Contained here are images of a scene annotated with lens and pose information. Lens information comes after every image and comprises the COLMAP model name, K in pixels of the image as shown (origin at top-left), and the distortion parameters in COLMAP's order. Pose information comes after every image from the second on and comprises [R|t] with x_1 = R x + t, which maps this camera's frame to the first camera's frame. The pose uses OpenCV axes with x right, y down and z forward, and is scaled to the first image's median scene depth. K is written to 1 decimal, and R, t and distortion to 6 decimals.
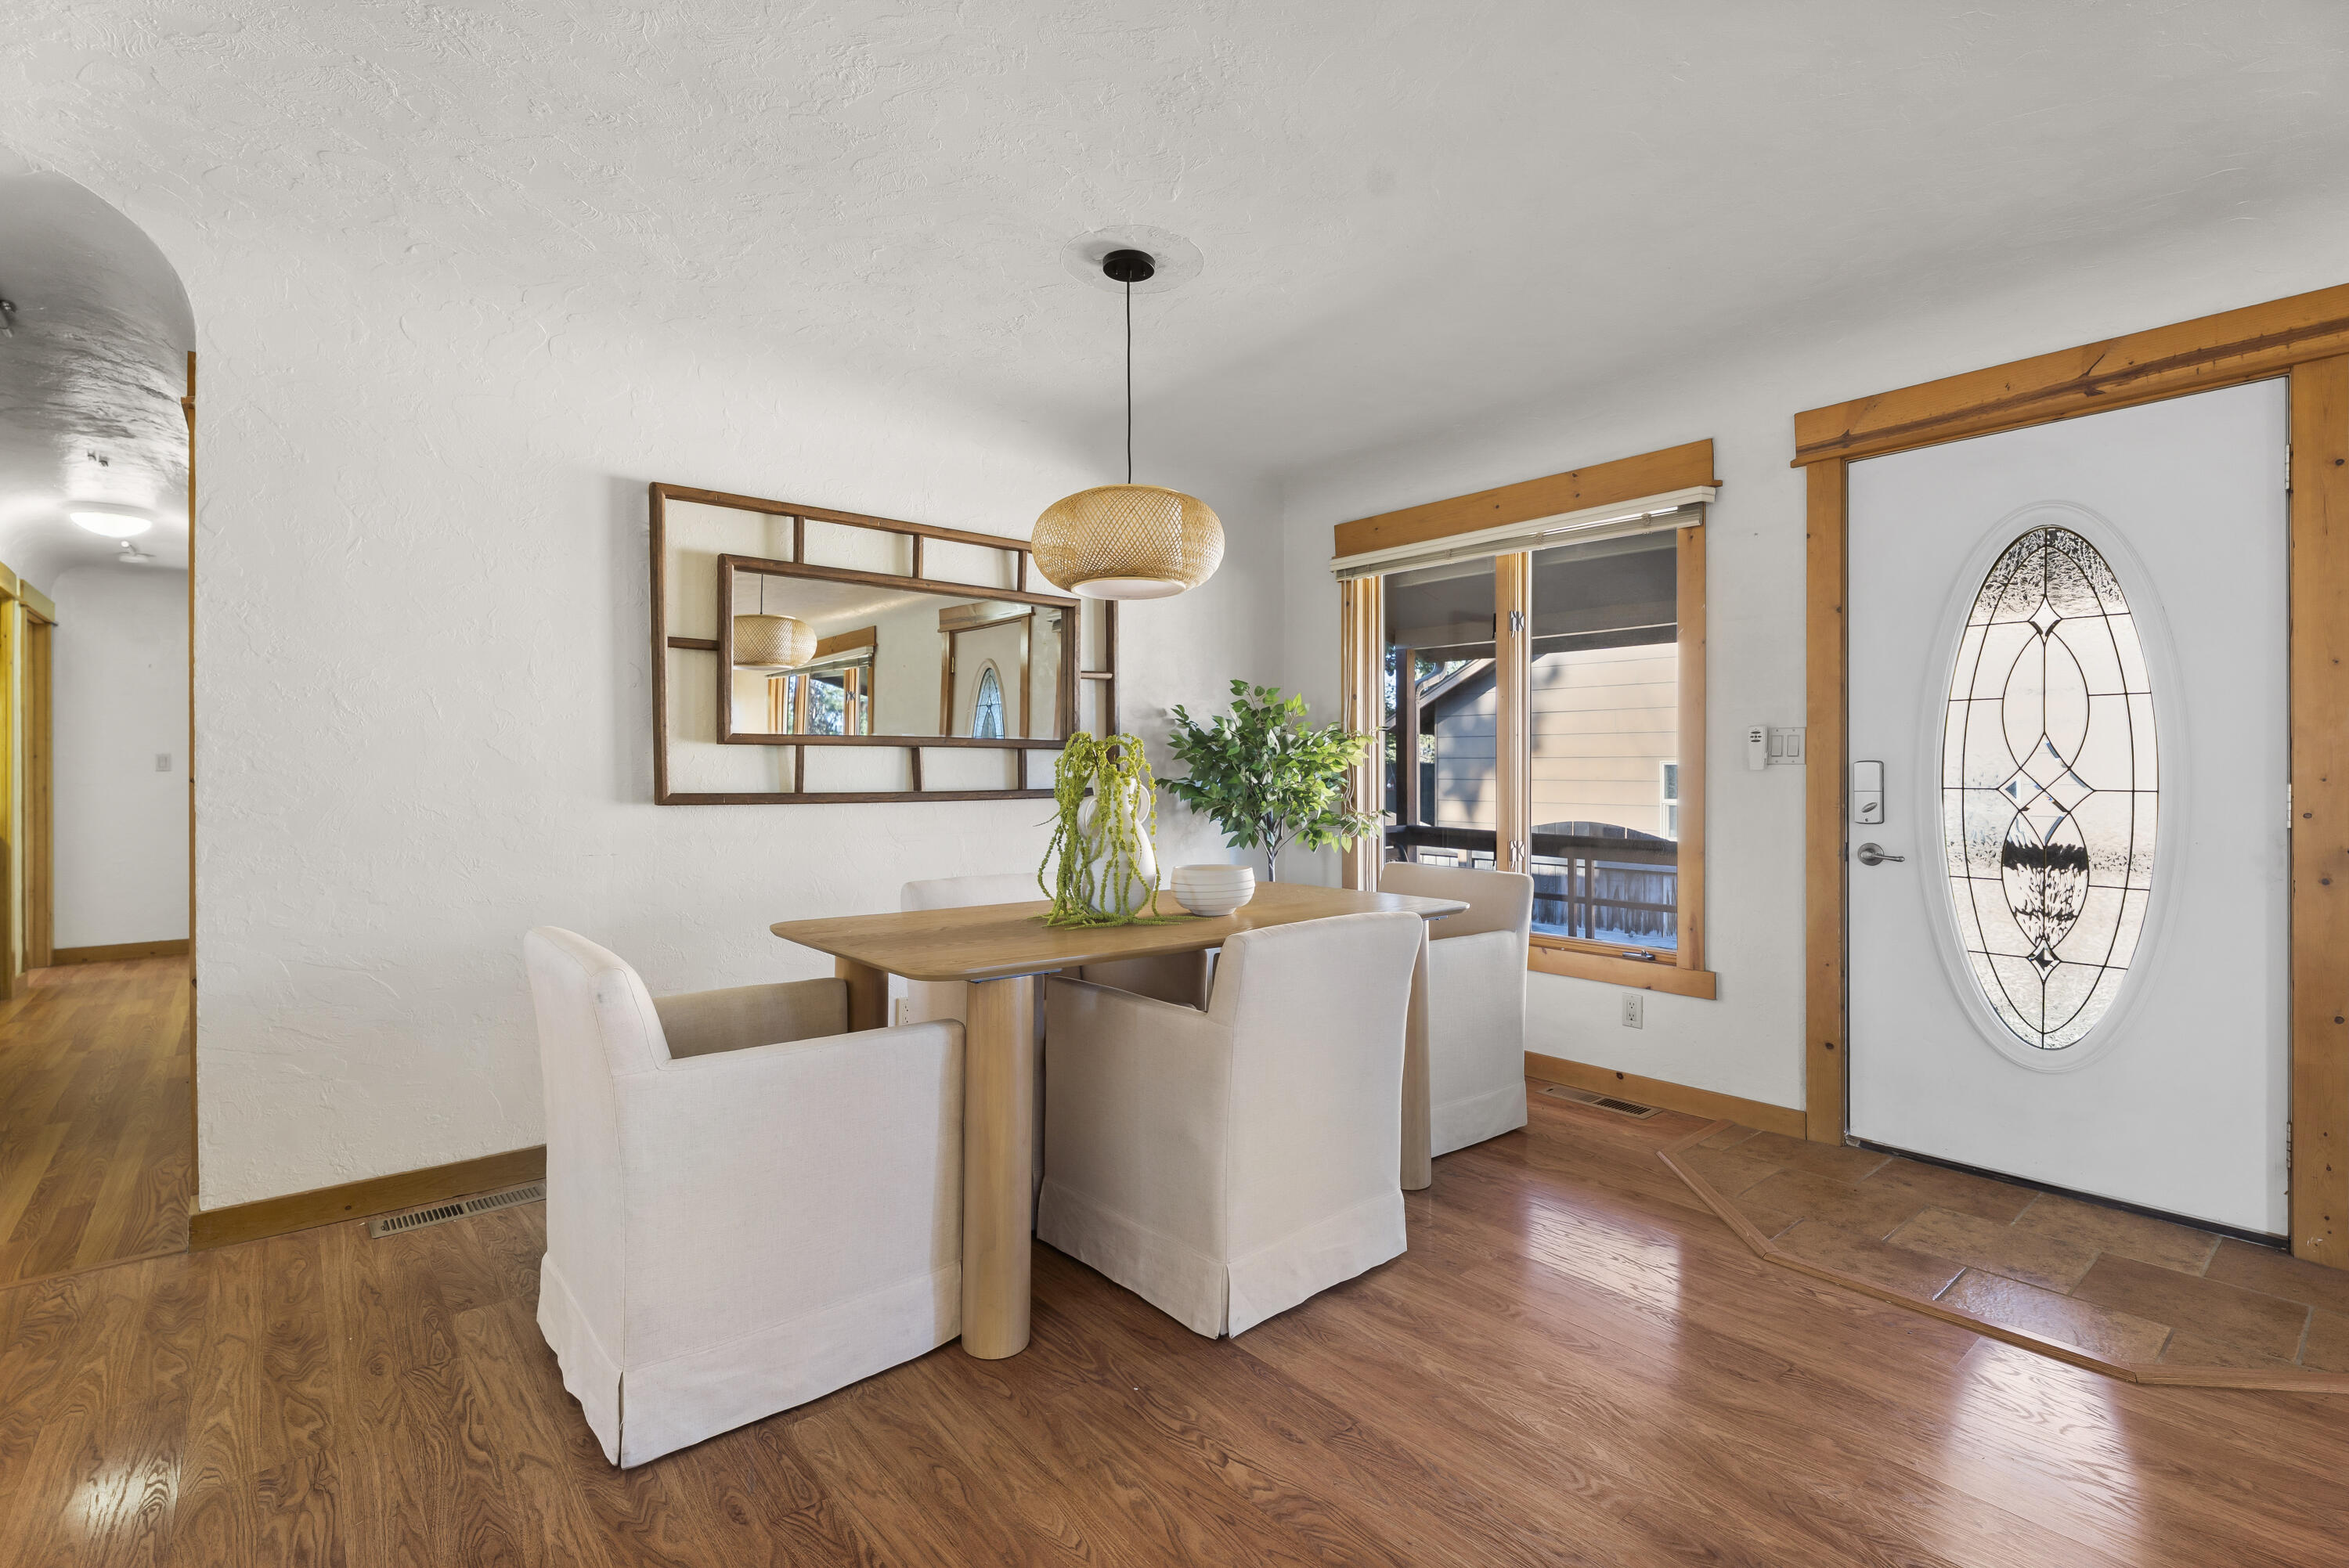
lens RADIAL K [[1060.8, 0, 1157.2], [0, 1060.8, 760.4], [0, 0, 1]] dist [0.014528, -0.005577]
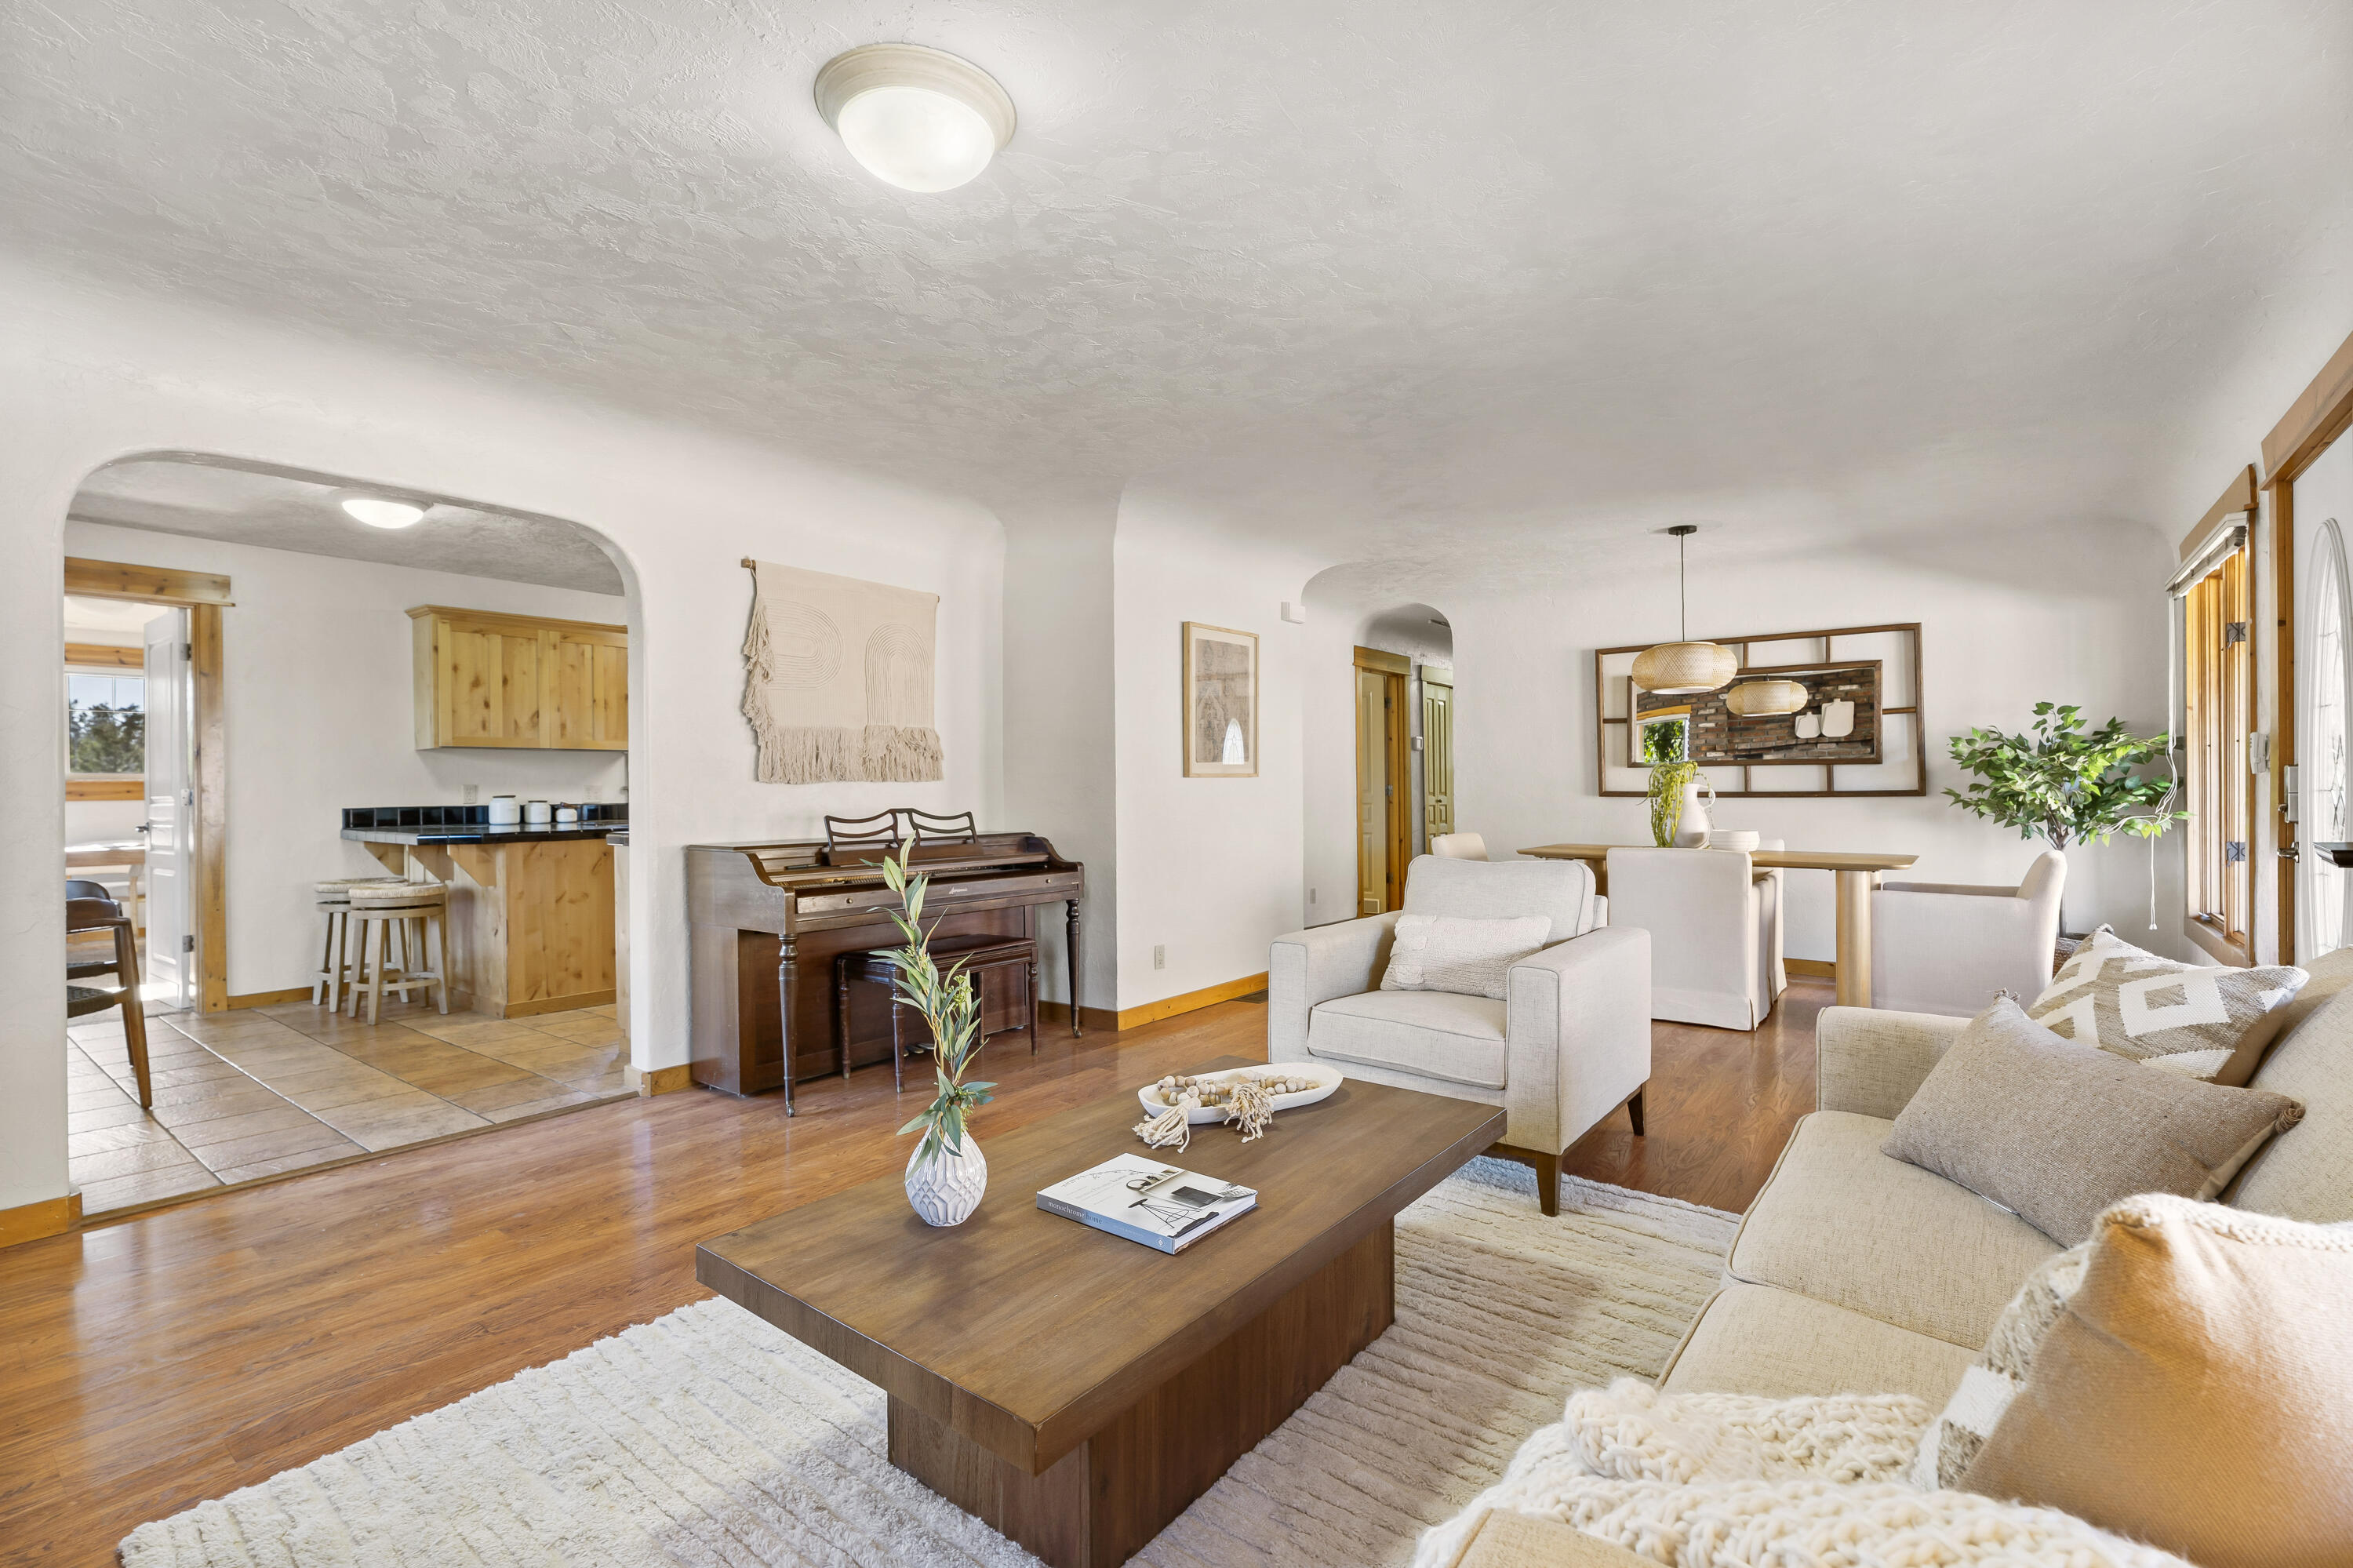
lens RADIAL K [[1062.8, 0, 1161.2], [0, 1062.8, 800.1], [0, 0, 1]] dist [0.014528, -0.005577]
pose [[0.203617, 0.016593, -0.978910, 1.276900], [0.014316, 0.999699, 0.019923, -0.005531], [0.978946, -0.018071, 0.203318, -0.282903]]
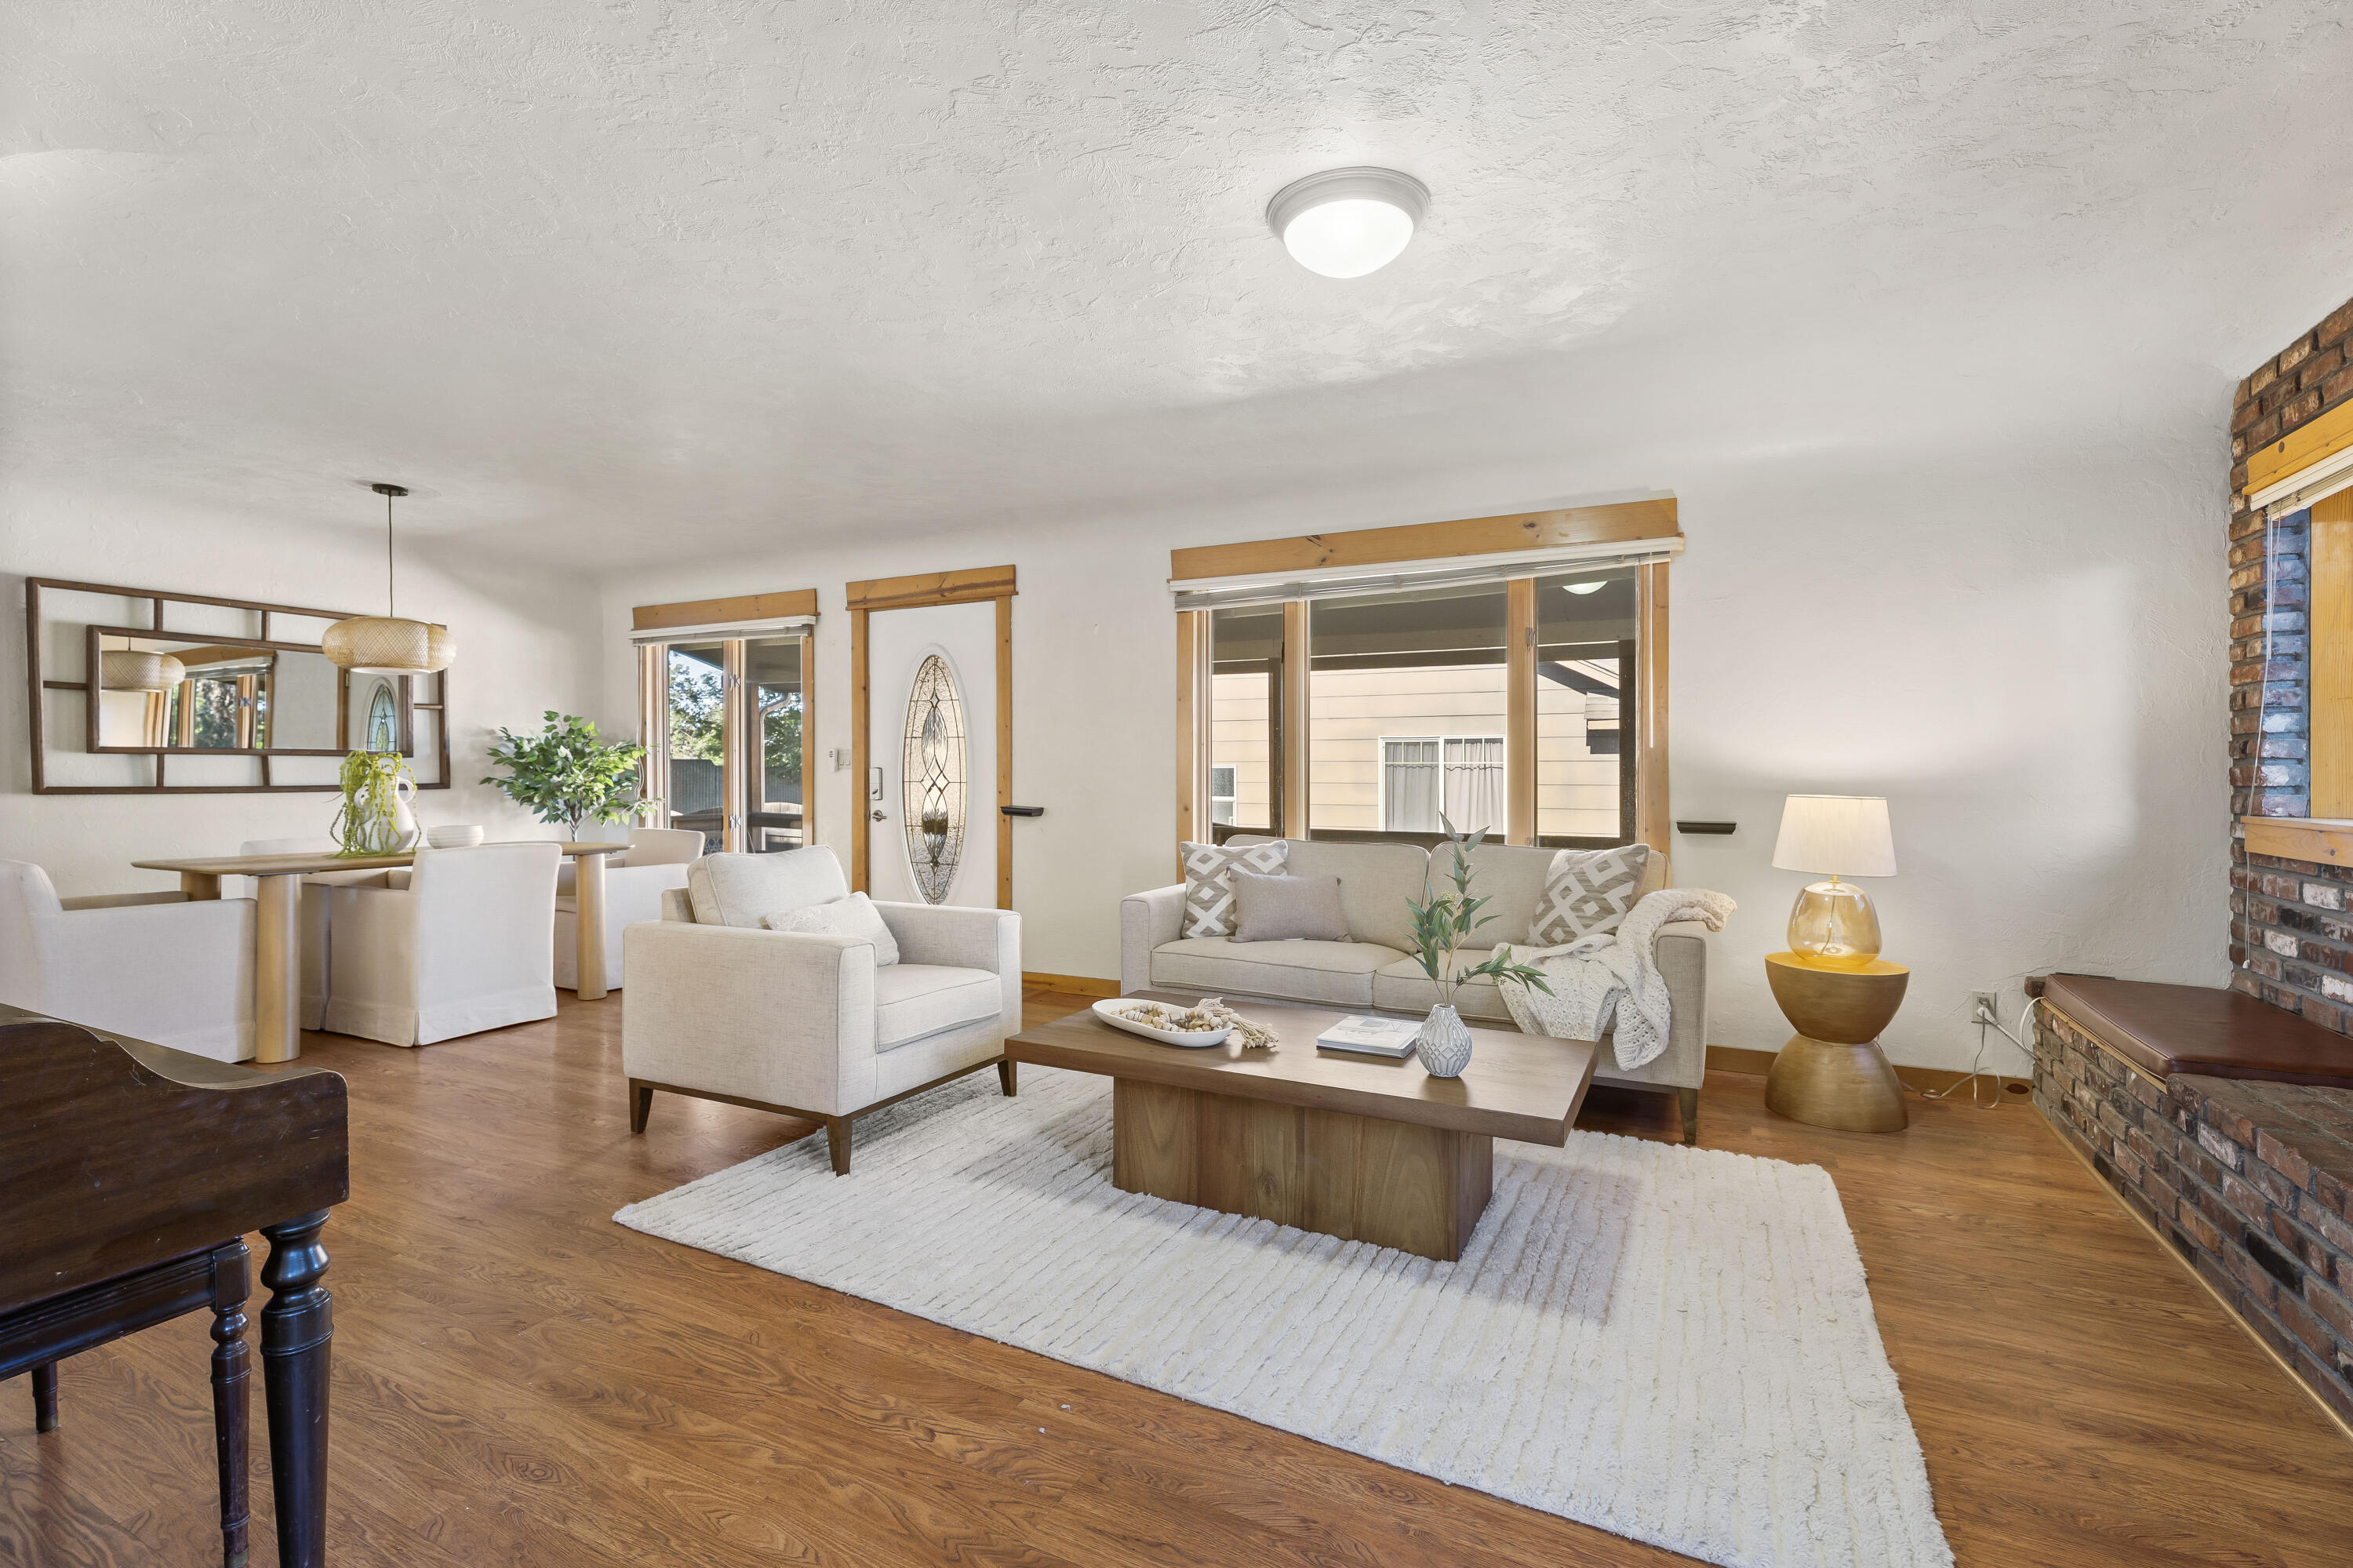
lens RADIAL K [[1062.8, 0, 1165.6], [0, 1062.8, 781.8], [0, 0, 1]] dist [0.014528, -0.005577]
pose [[0.922248, -0.001661, 0.386596, 0.348733], [-0.005193, 0.999847, 0.016683, -0.007431], [-0.386565, -0.017394, 0.922098, -0.848340]]
